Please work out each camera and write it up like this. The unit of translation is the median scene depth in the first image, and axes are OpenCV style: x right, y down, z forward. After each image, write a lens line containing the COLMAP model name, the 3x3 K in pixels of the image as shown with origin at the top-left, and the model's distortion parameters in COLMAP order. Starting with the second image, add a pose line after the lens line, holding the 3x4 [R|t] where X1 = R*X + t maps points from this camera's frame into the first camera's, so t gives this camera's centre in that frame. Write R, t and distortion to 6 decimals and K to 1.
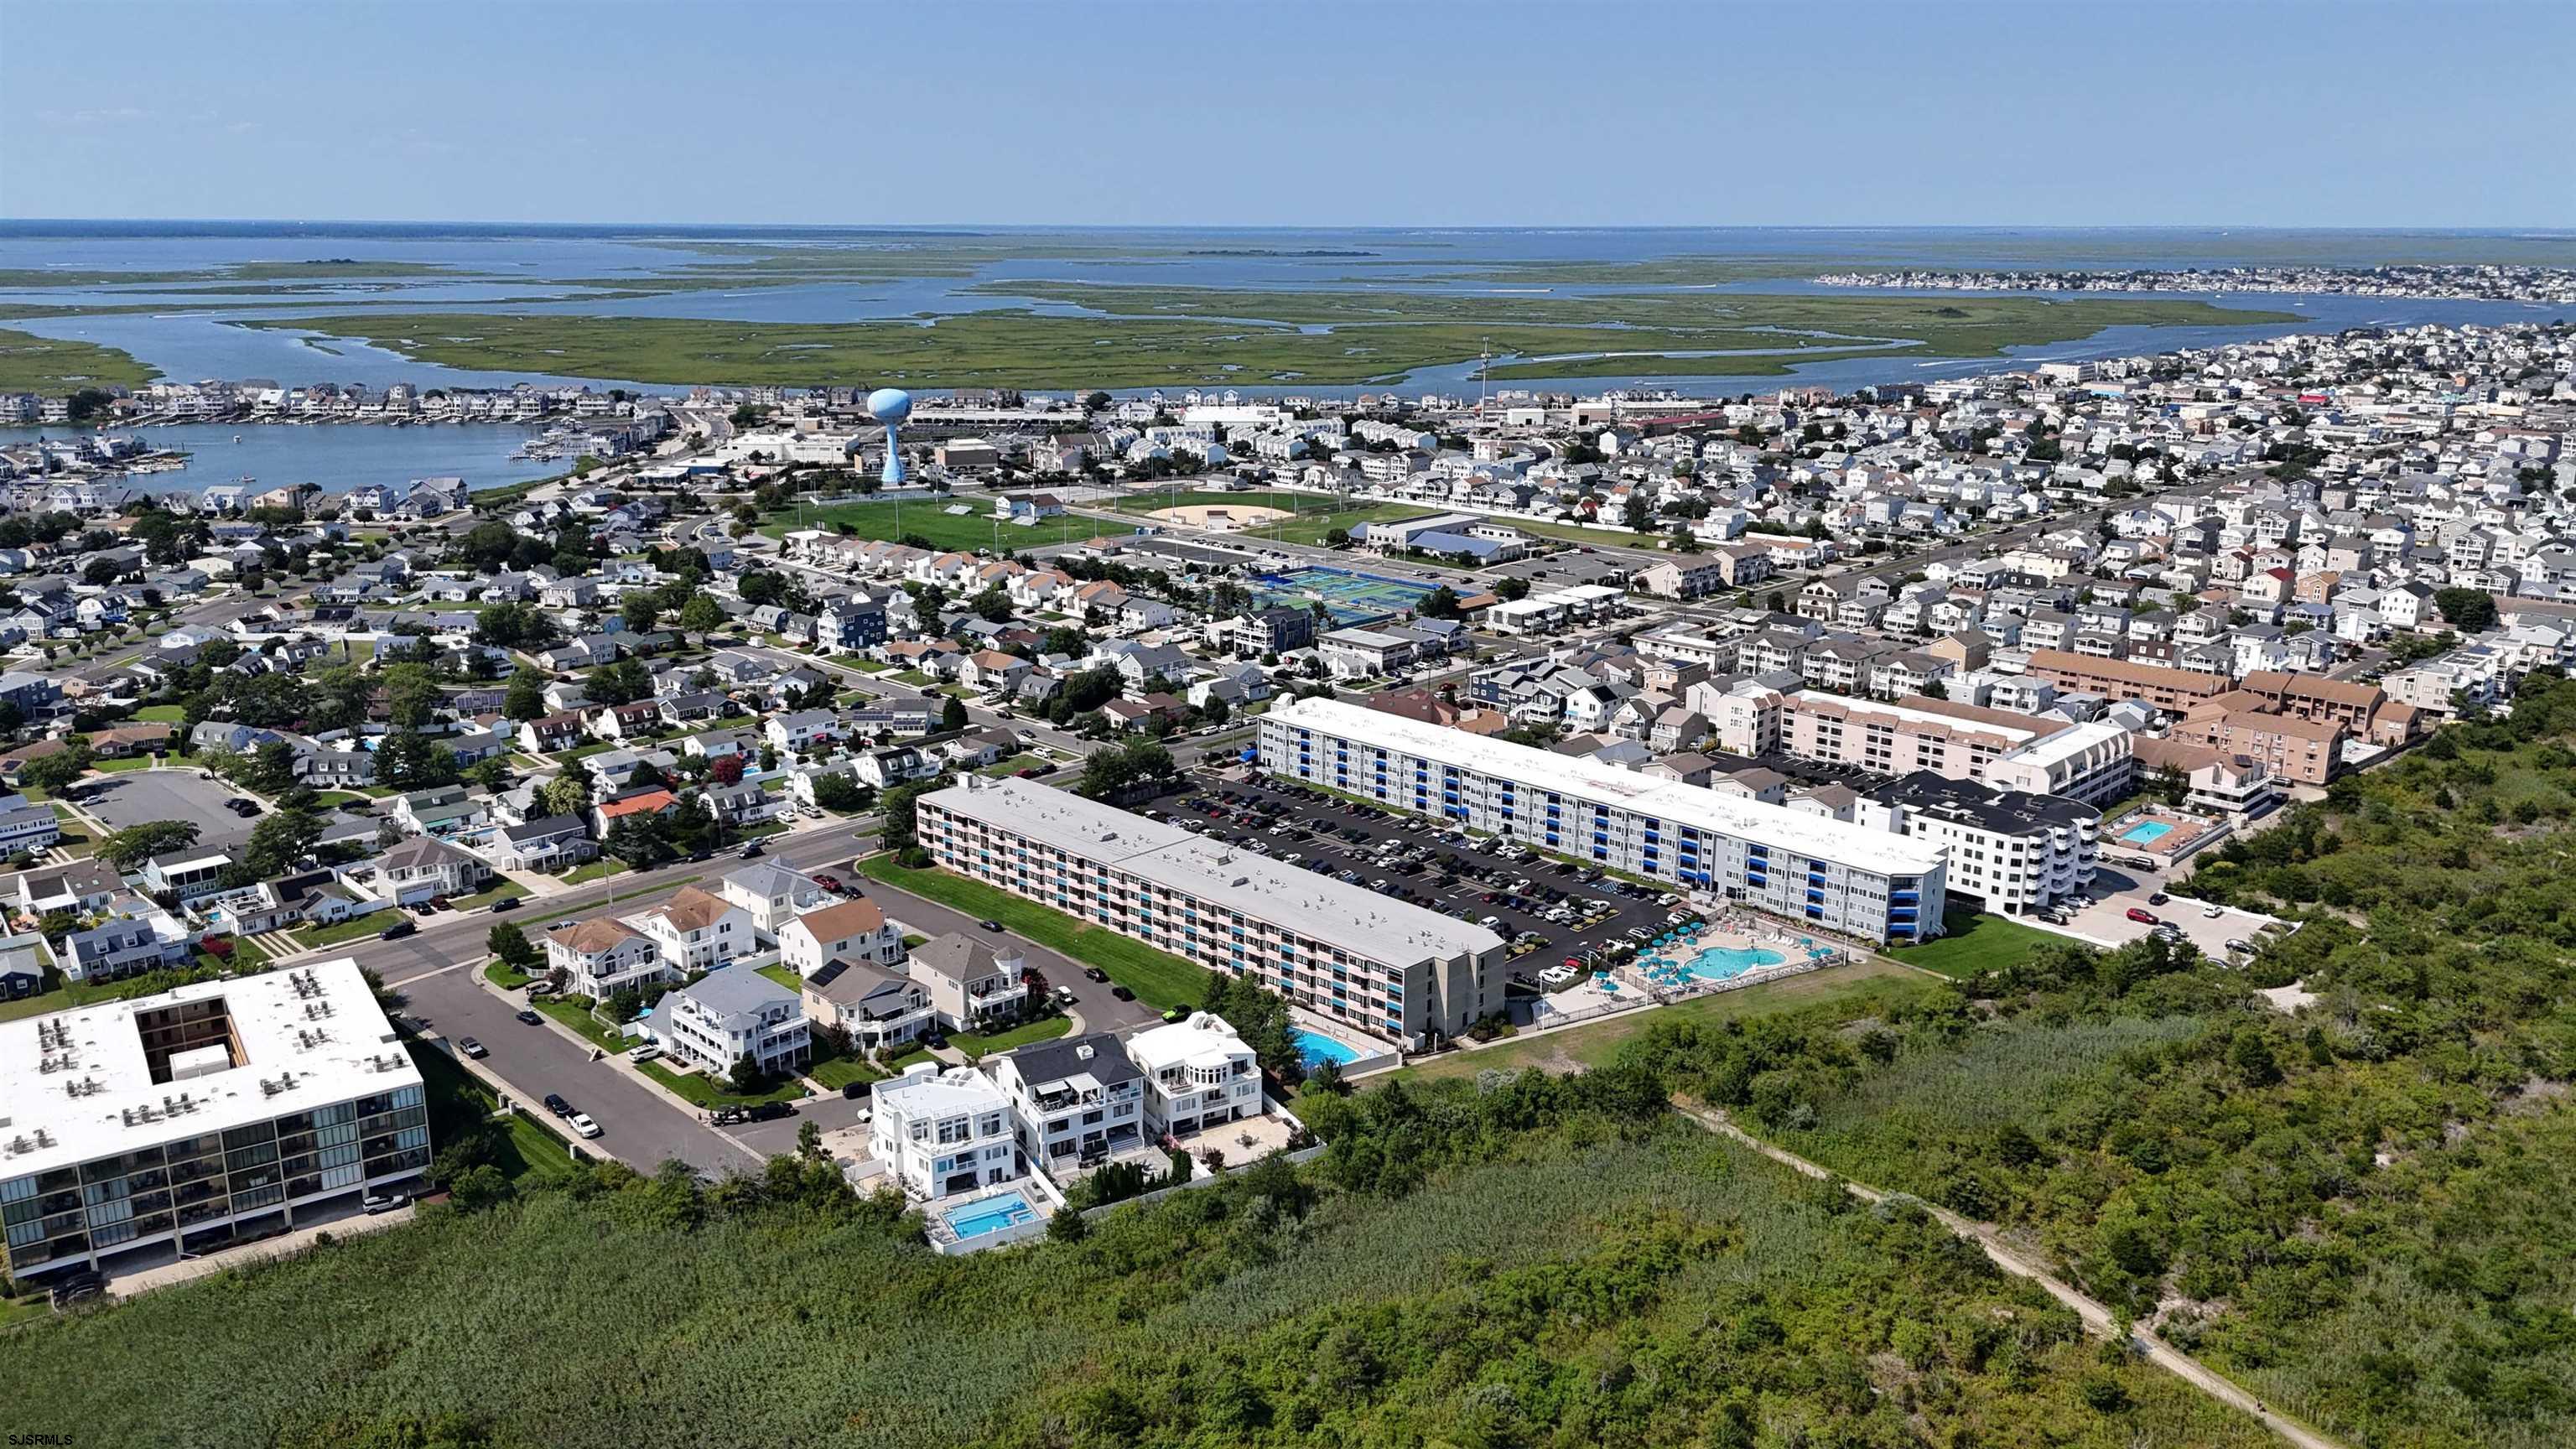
lens RADIAL K [[1887.3, 0, 1290.0], [0, 1887.3, 710.0], [0, 0, 1]] dist [0.097704, -0.121123]
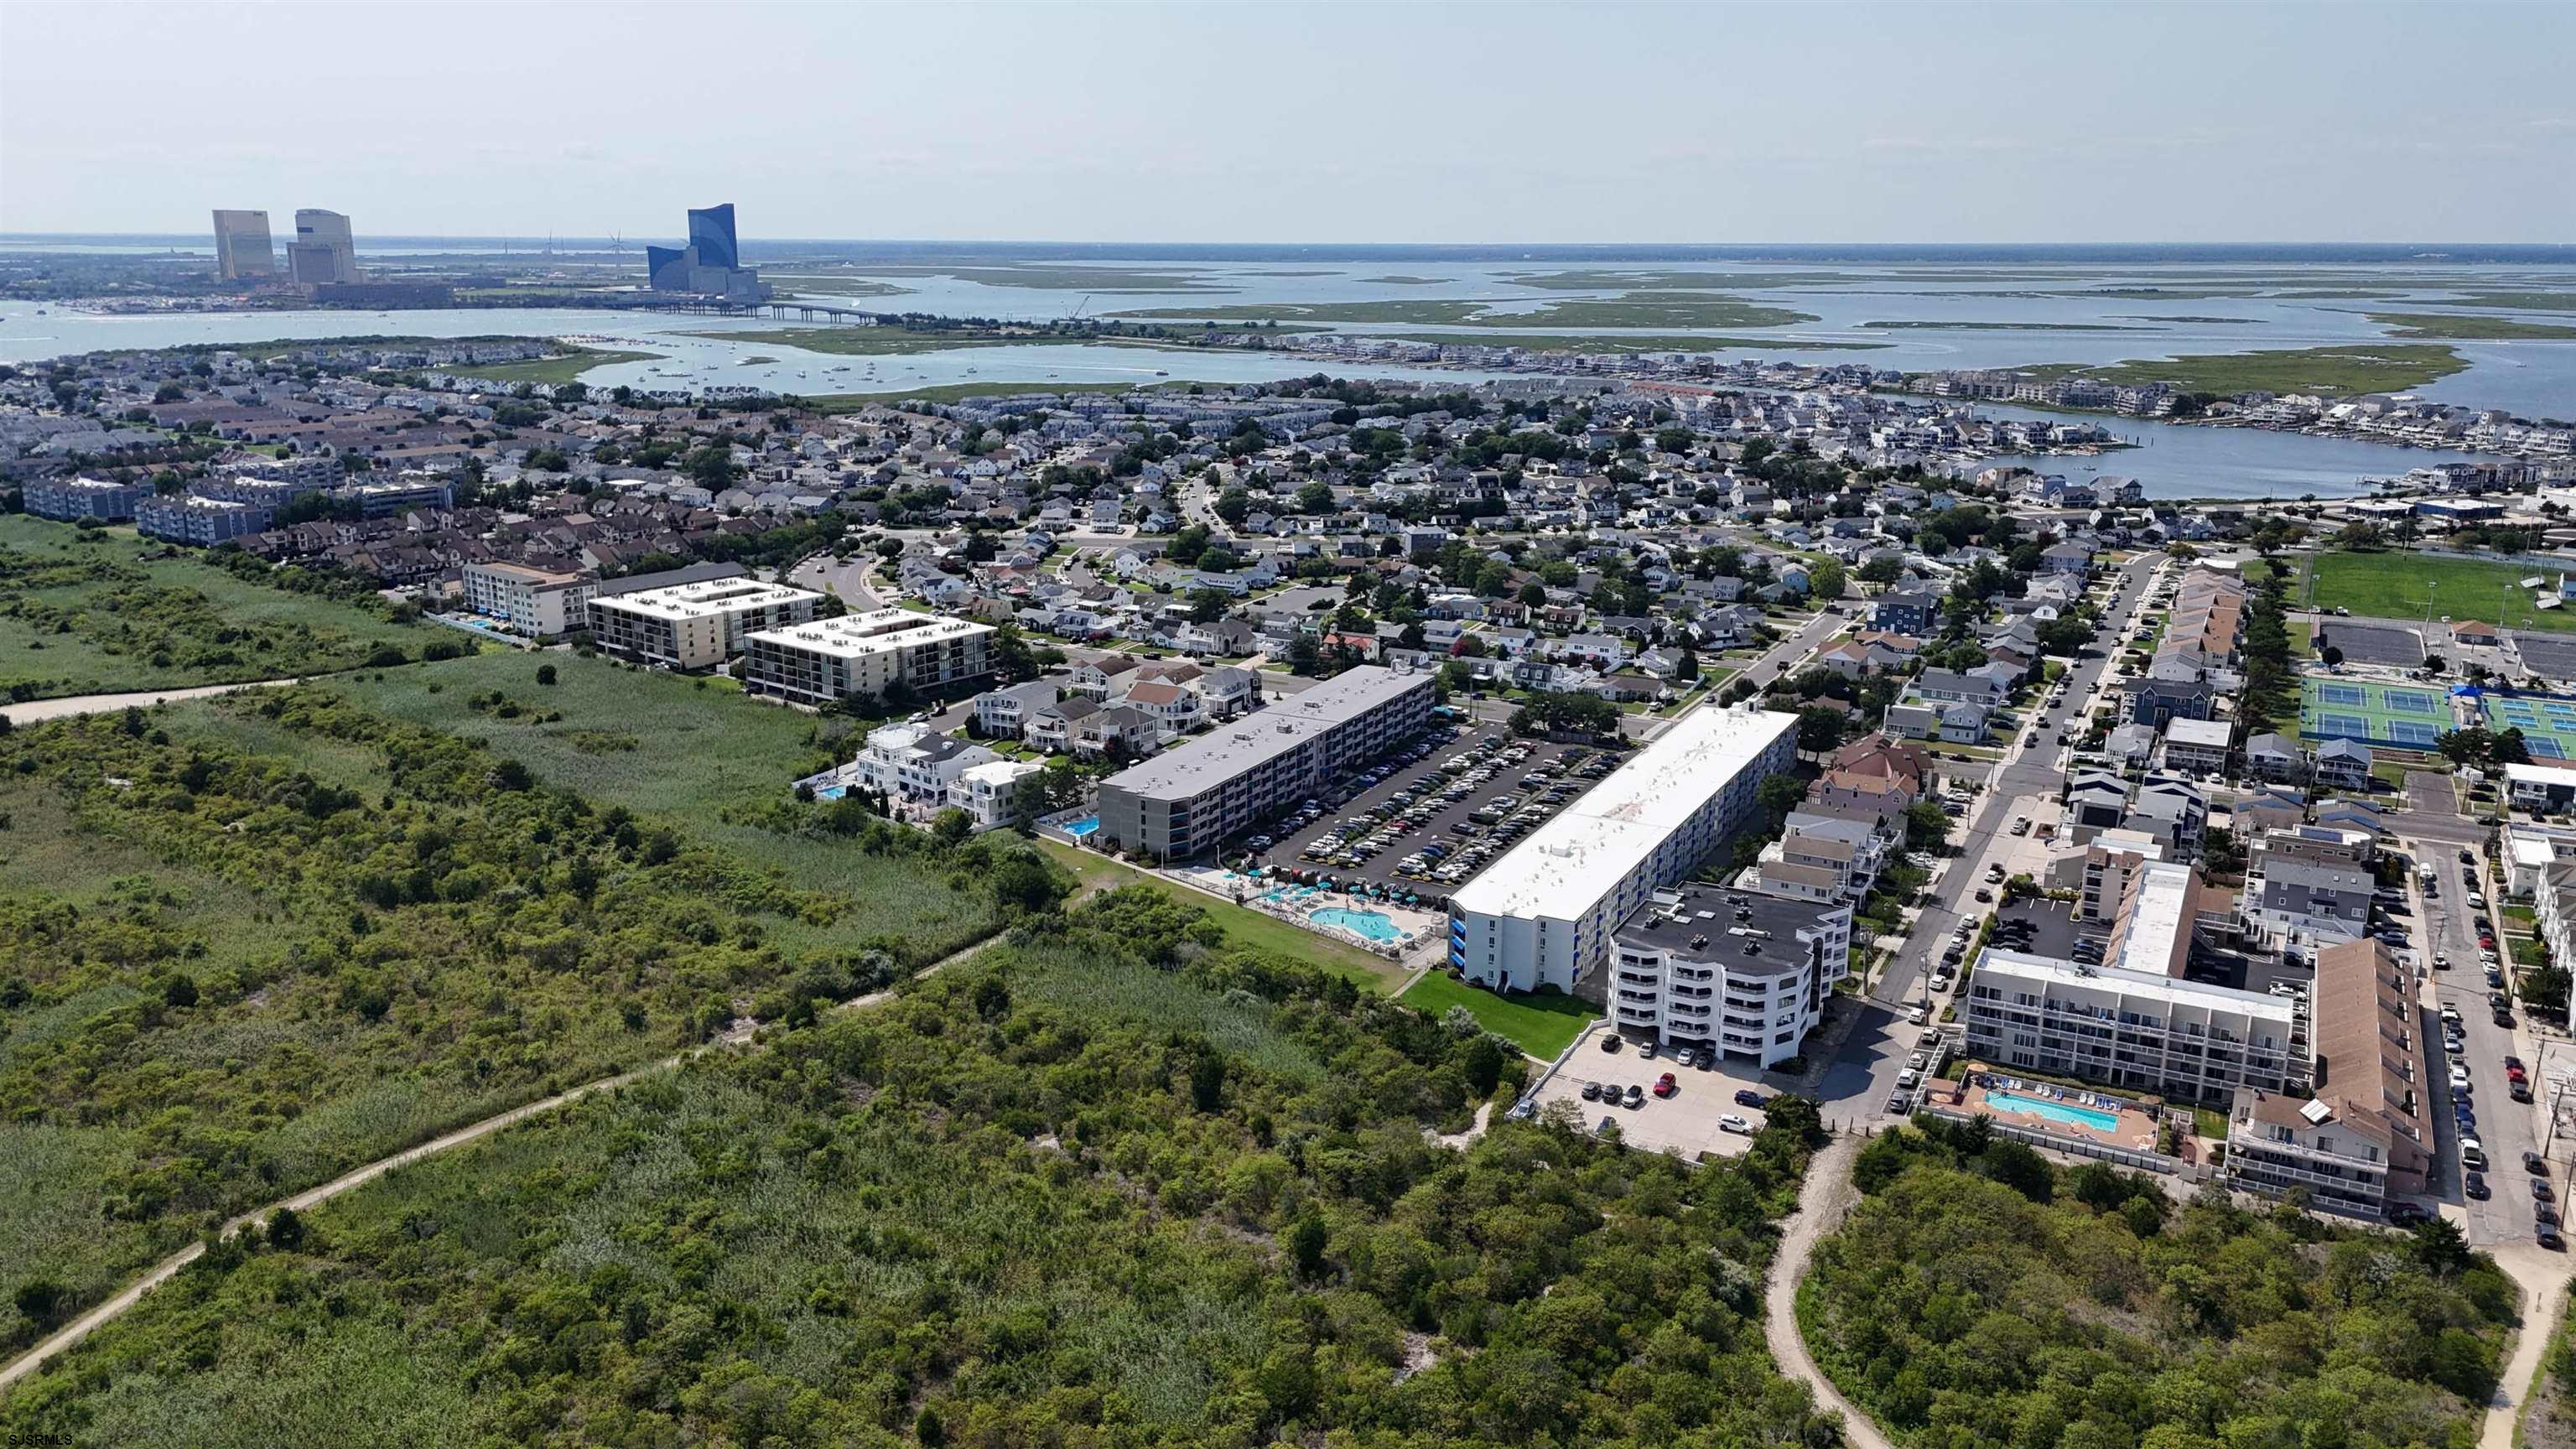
lens RADIAL K [[1887.3, 0, 1290.0], [0, 1887.3, 710.0], [0, 0, 1]] dist [0.097704, -0.121123]
pose [[0.286967, 0.228784, -0.930219, 1.108662], [-0.240387, 0.957188, 0.161260, -0.135846], [0.927289, 0.177336, 0.329678, 0.549701]]
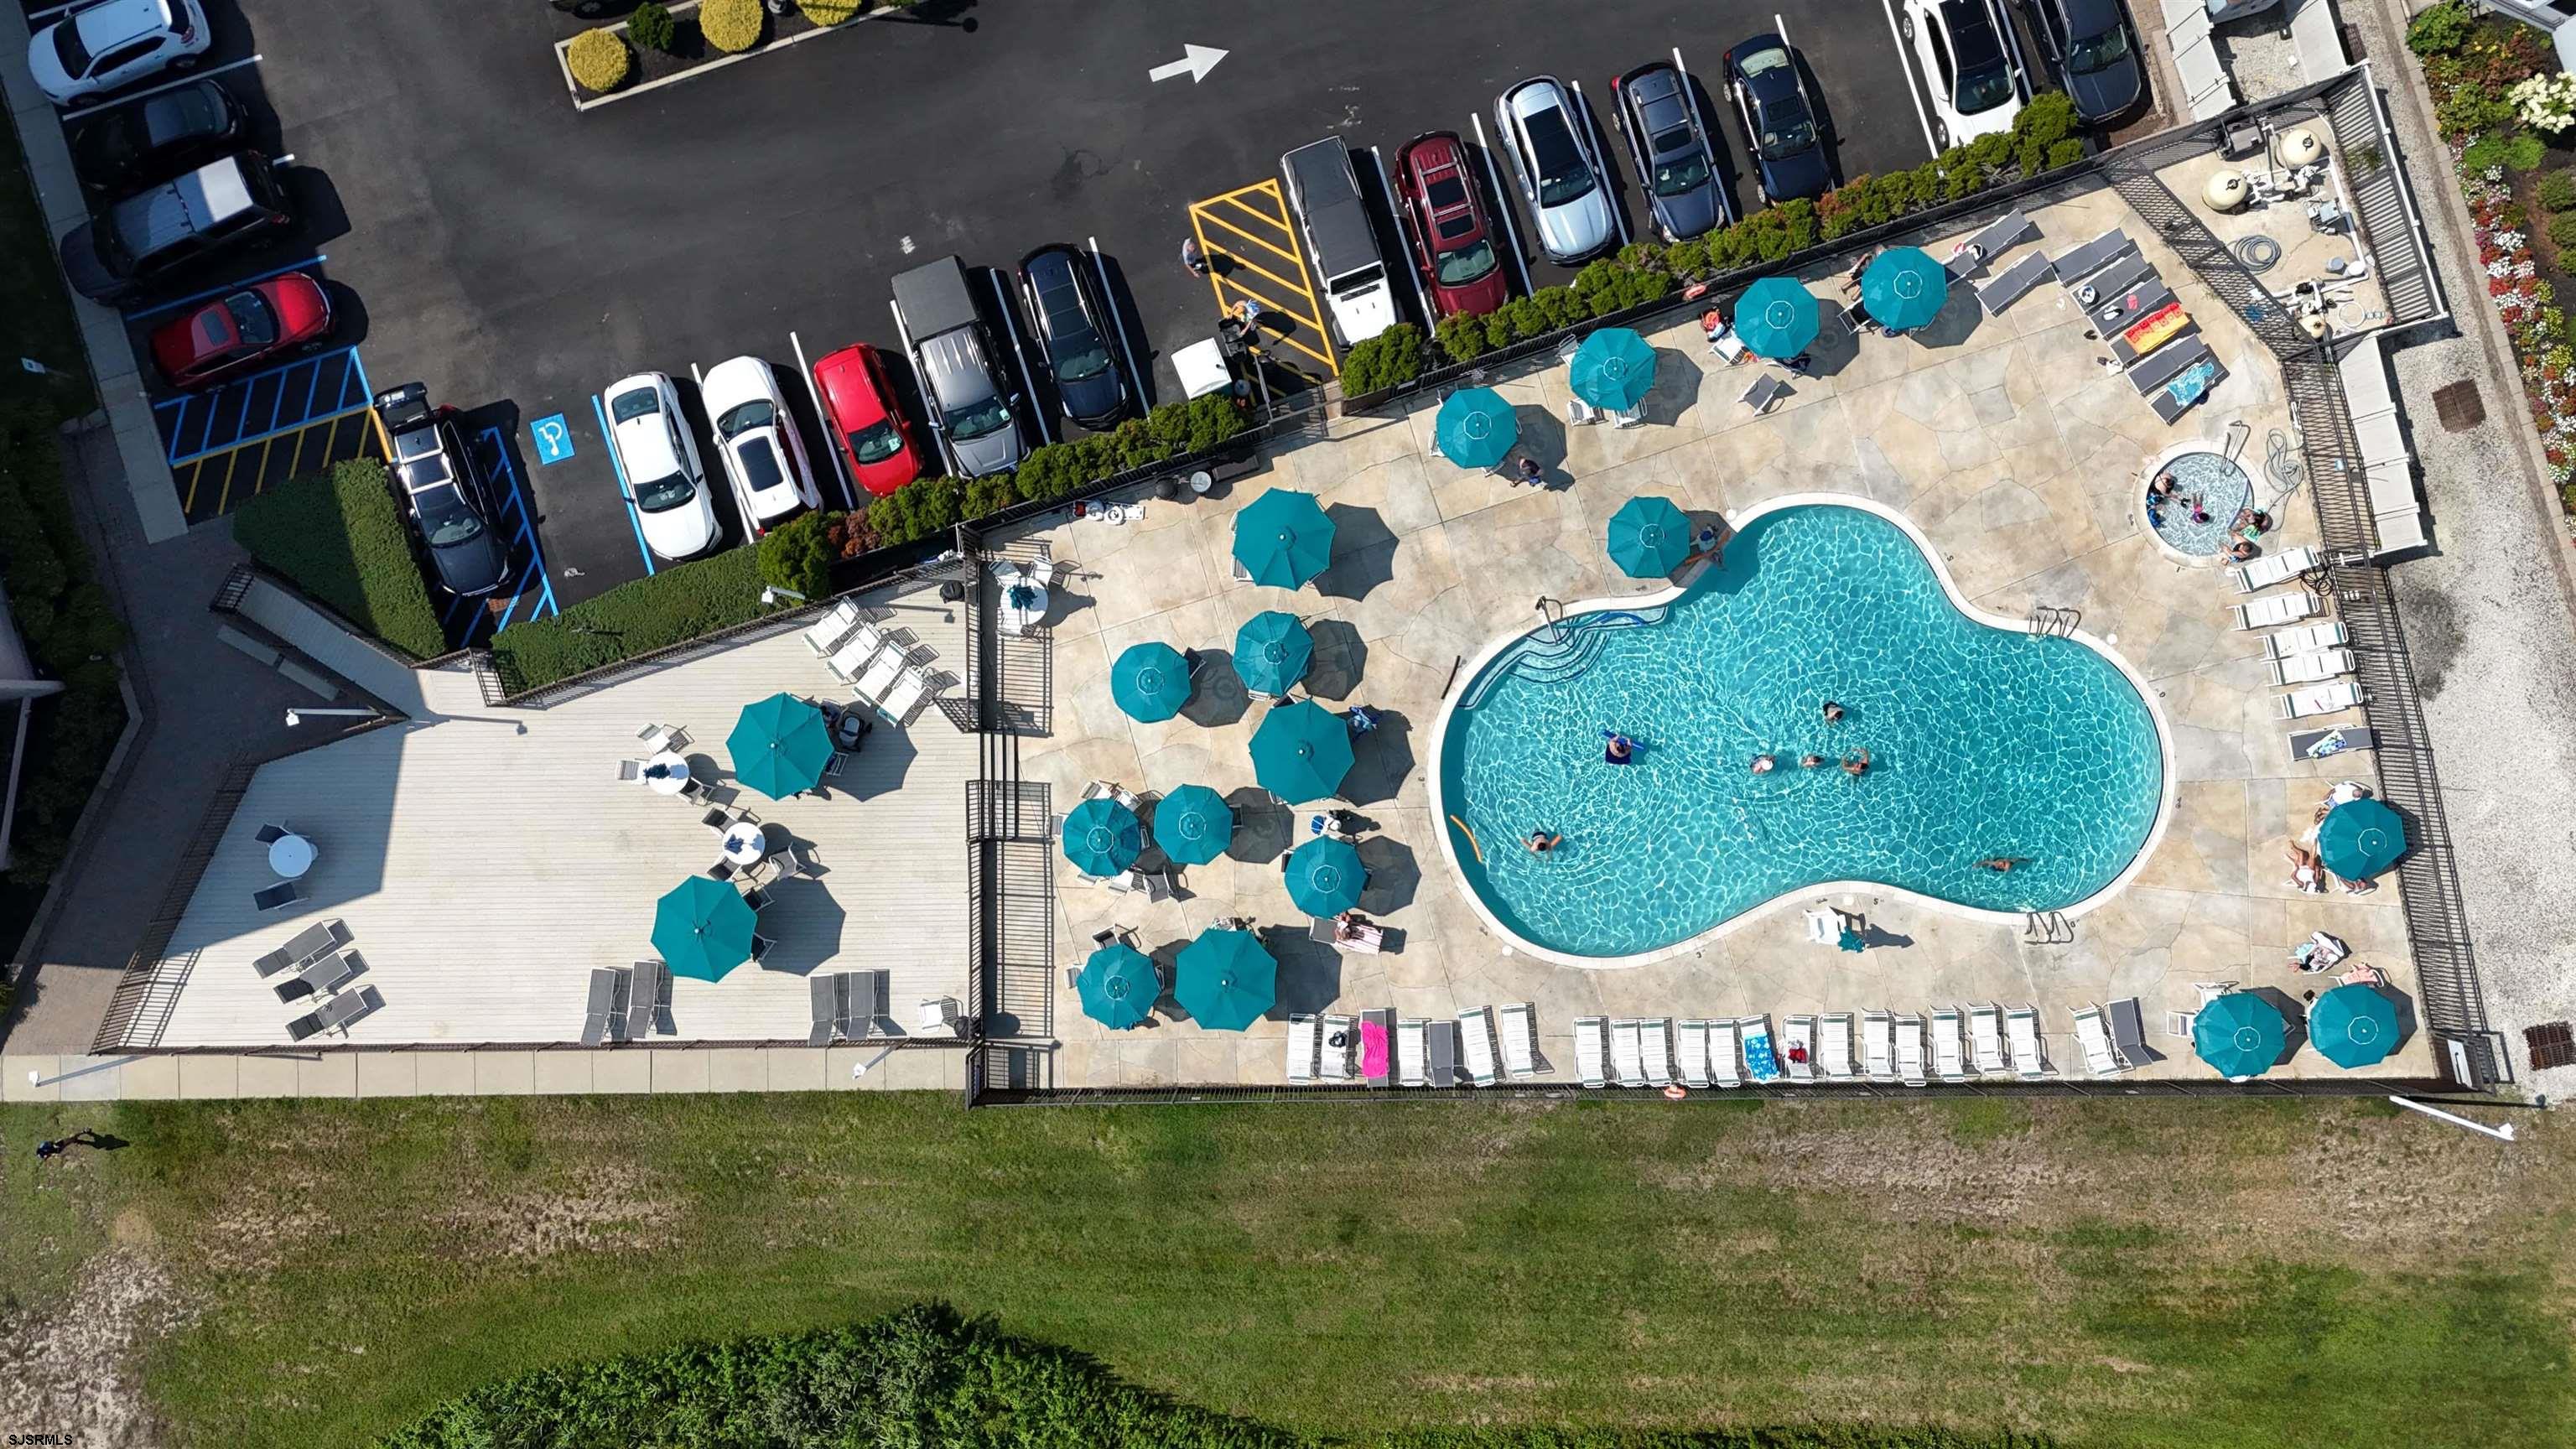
lens RADIAL K [[1898.4, 0, 1291.8], [0, 1898.4, 710.8], [0, 0, 1]] dist [0.072420, -0.064840]
pose [[0.882023, 0.470670, -0.022494, 0.183759], [-0.094516, 0.223484, 0.970114, -0.020248], [0.461630, -0.853537, 0.241604, 0.879229]]
